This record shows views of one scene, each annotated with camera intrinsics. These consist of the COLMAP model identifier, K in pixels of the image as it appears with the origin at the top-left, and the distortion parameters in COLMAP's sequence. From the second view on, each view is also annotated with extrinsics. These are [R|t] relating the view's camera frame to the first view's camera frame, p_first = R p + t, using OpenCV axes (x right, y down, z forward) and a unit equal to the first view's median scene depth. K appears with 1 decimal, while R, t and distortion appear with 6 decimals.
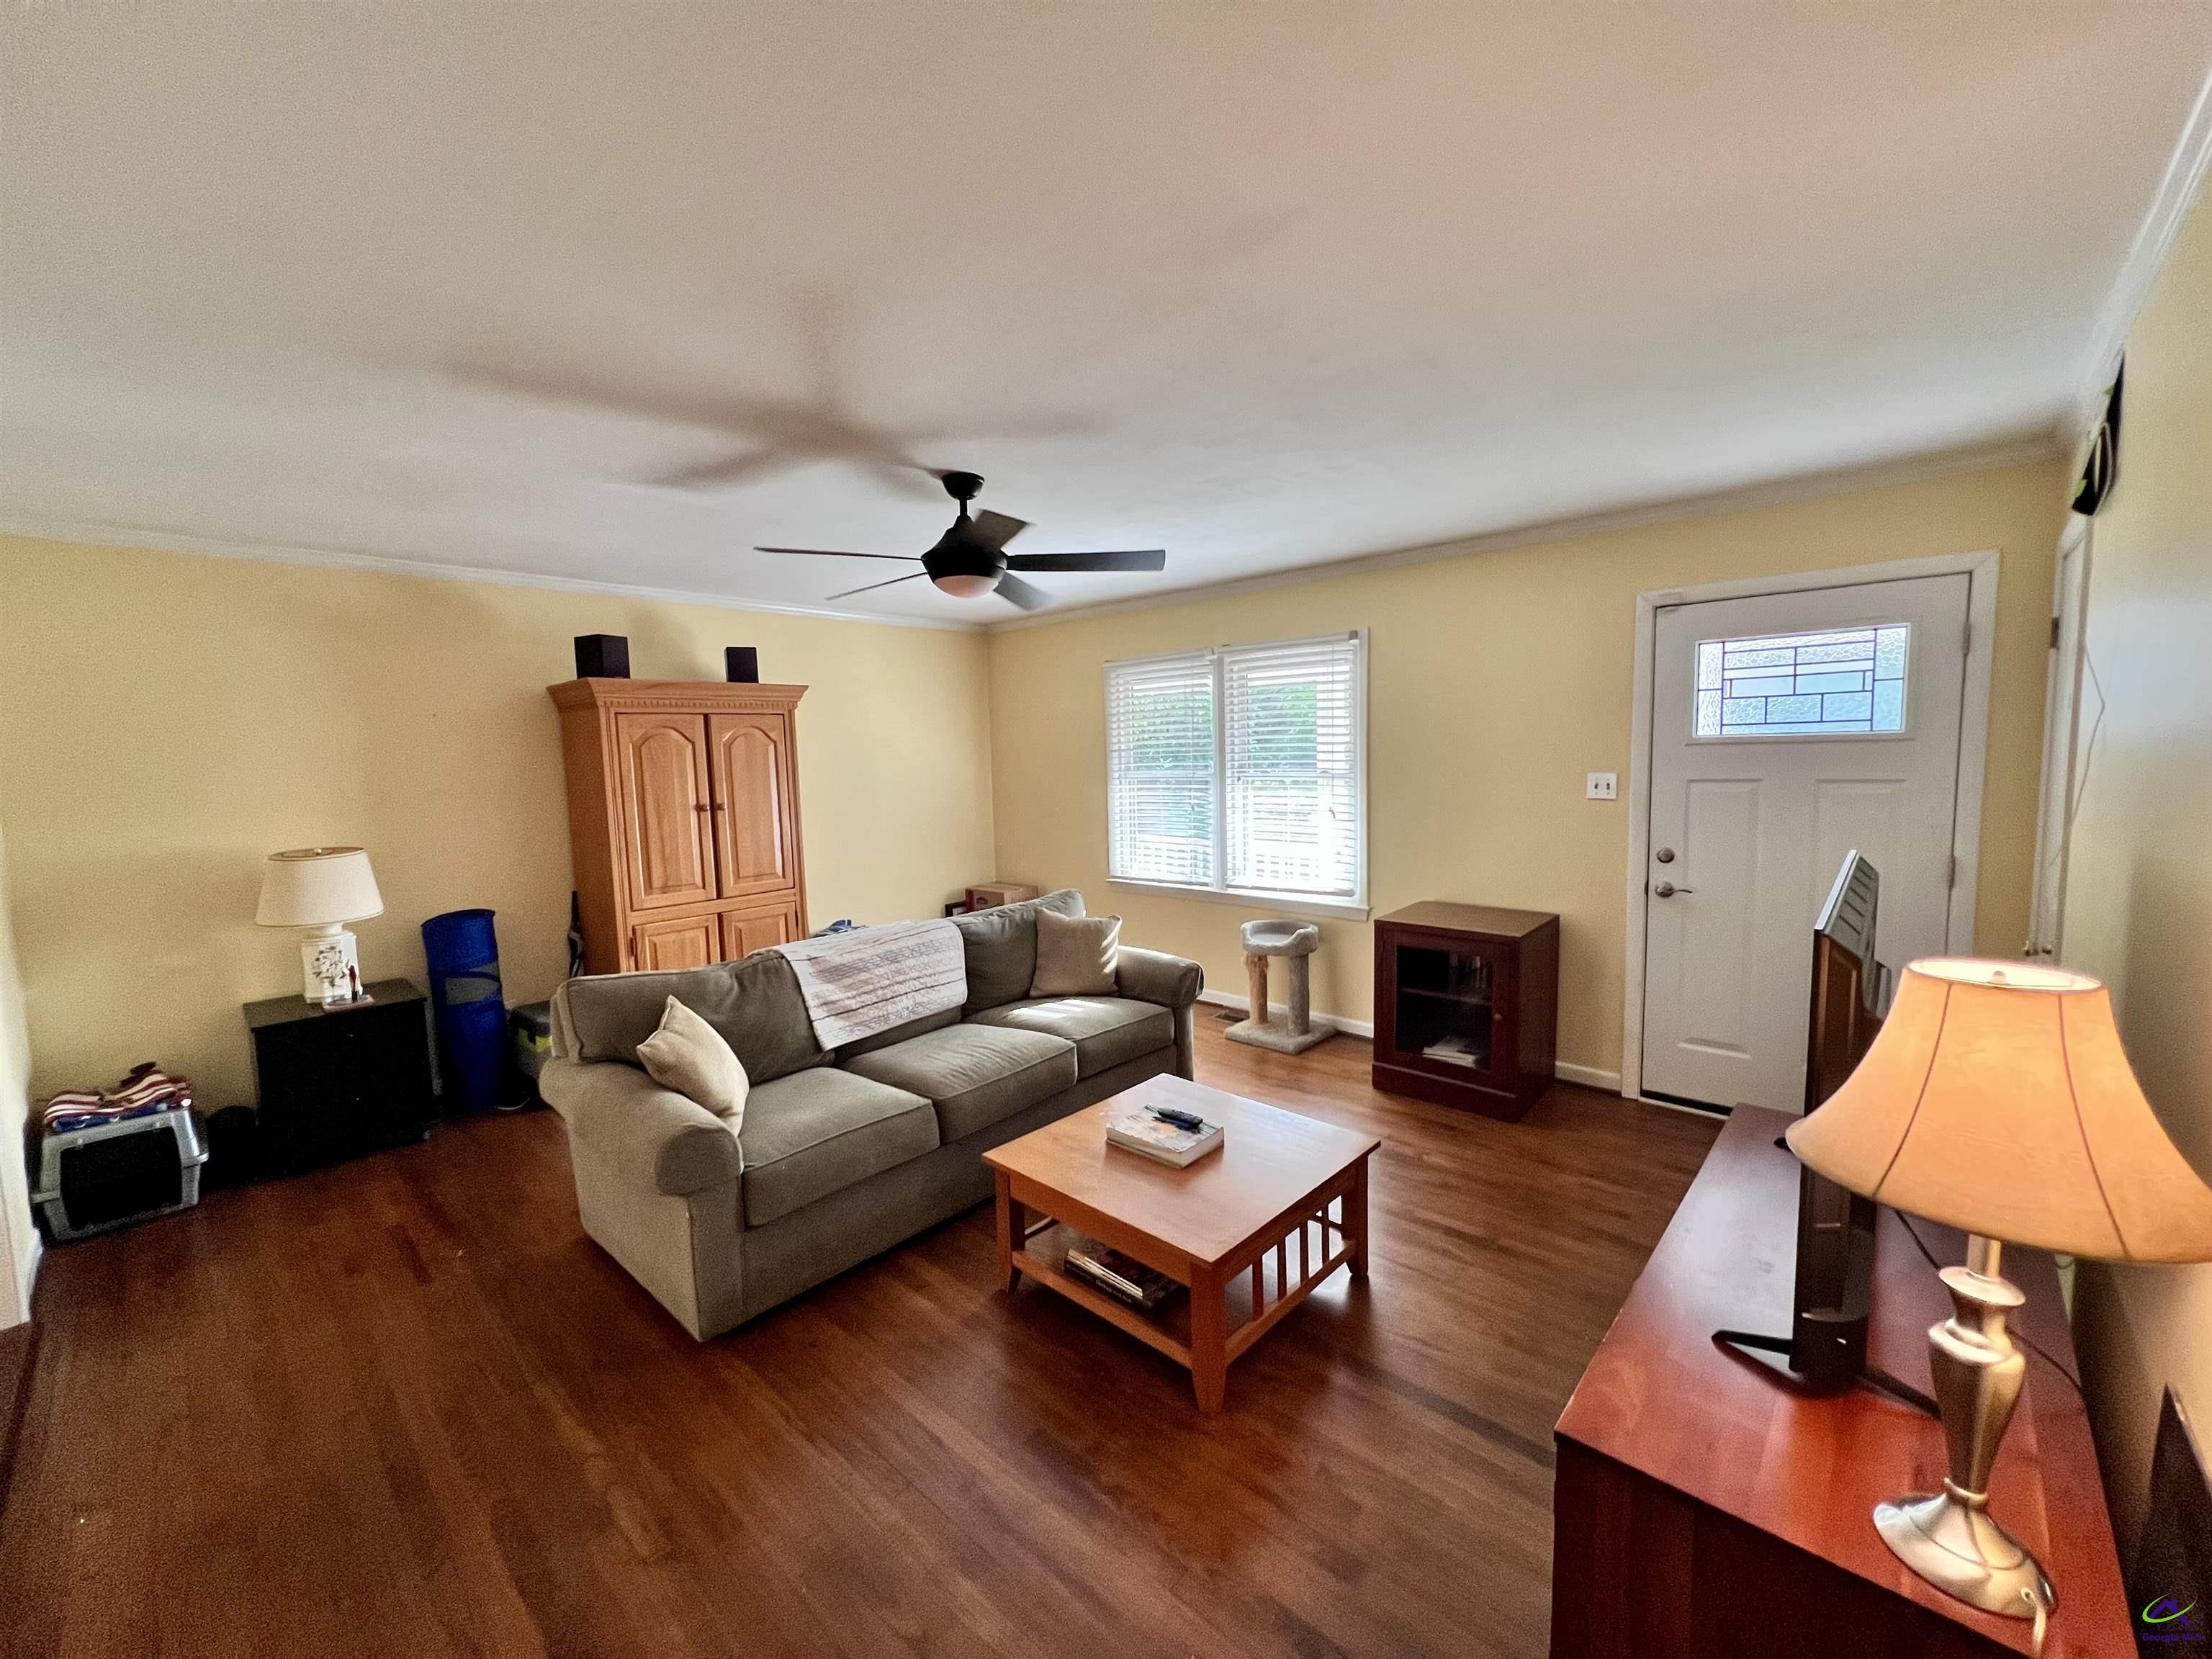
lens RADIAL K [[889.8, 0, 1106.0], [0, 889.8, 829.5], [0, 0, 1]] dist [-0.000830, -0.000021]
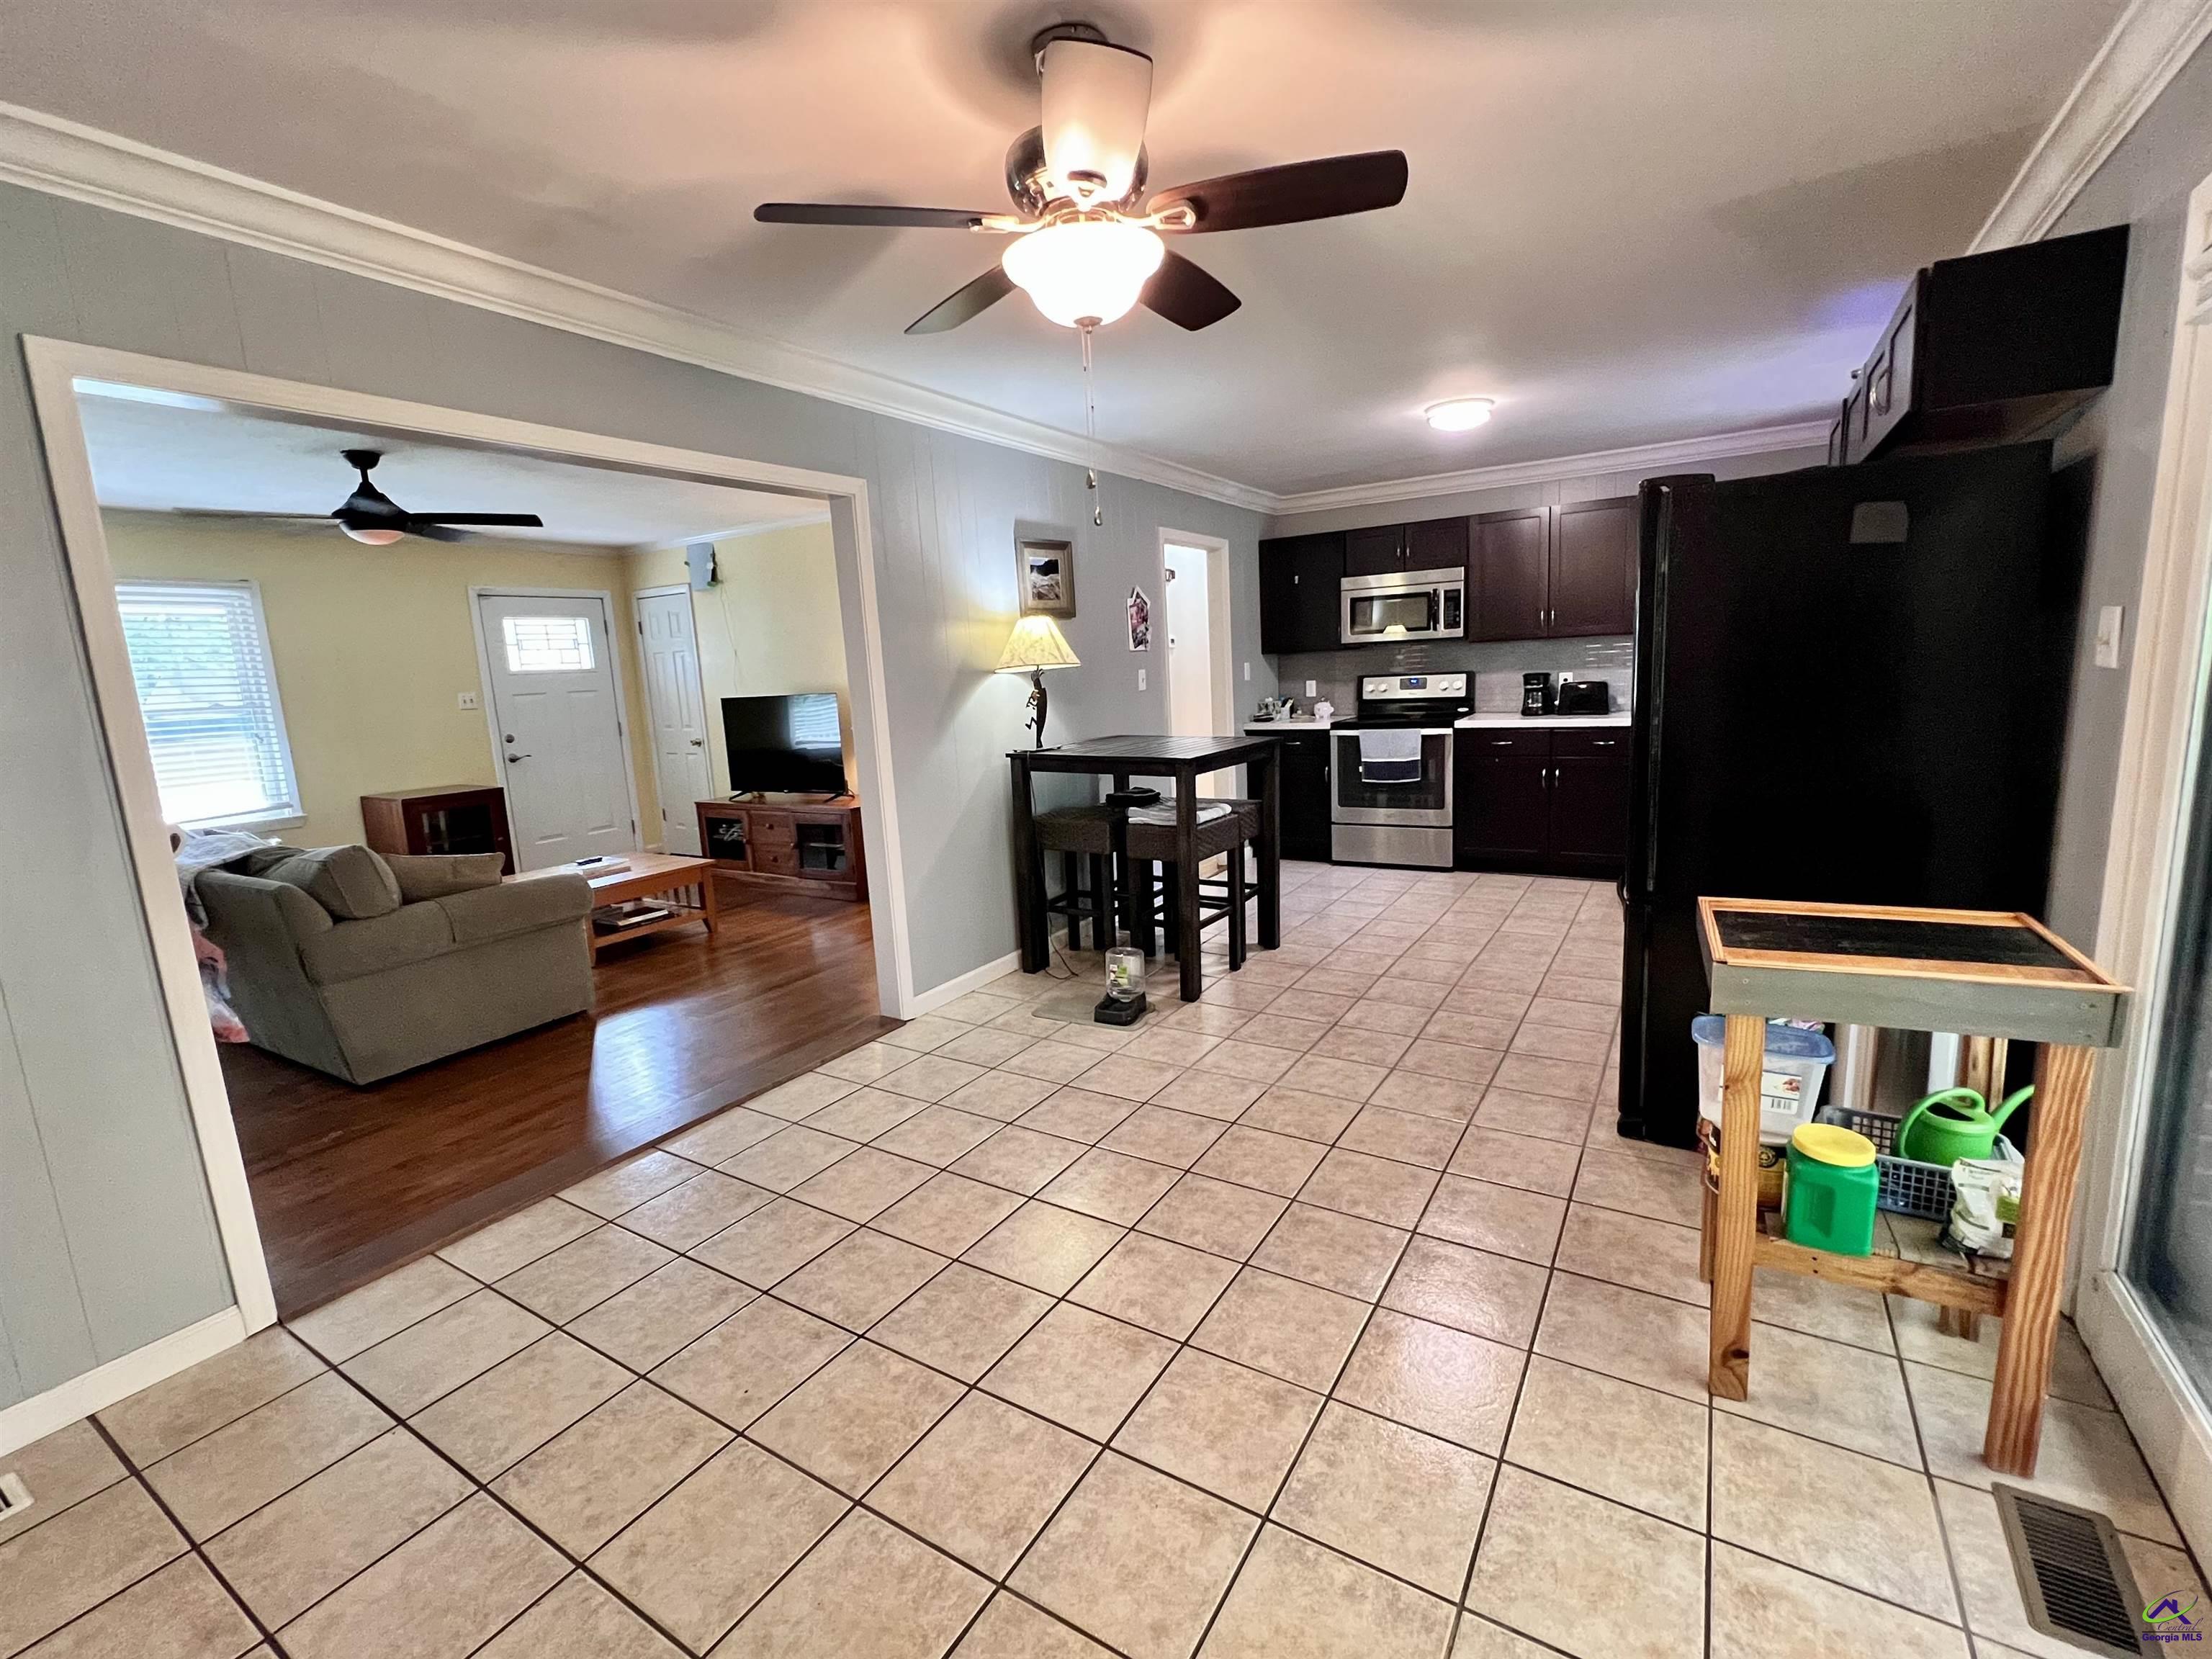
lens RADIAL K [[980.6, 0, 1106.0], [0, 980.6, 829.5], [0, 0, 1]] dist [0.000361, 0.000053]
pose [[-0.214476, -0.128698, 0.968213, -1.523094], [0.148435, 0.975473, 0.162543, 0.064802], [-0.965385, 0.178578, -0.190112, 0.261327]]
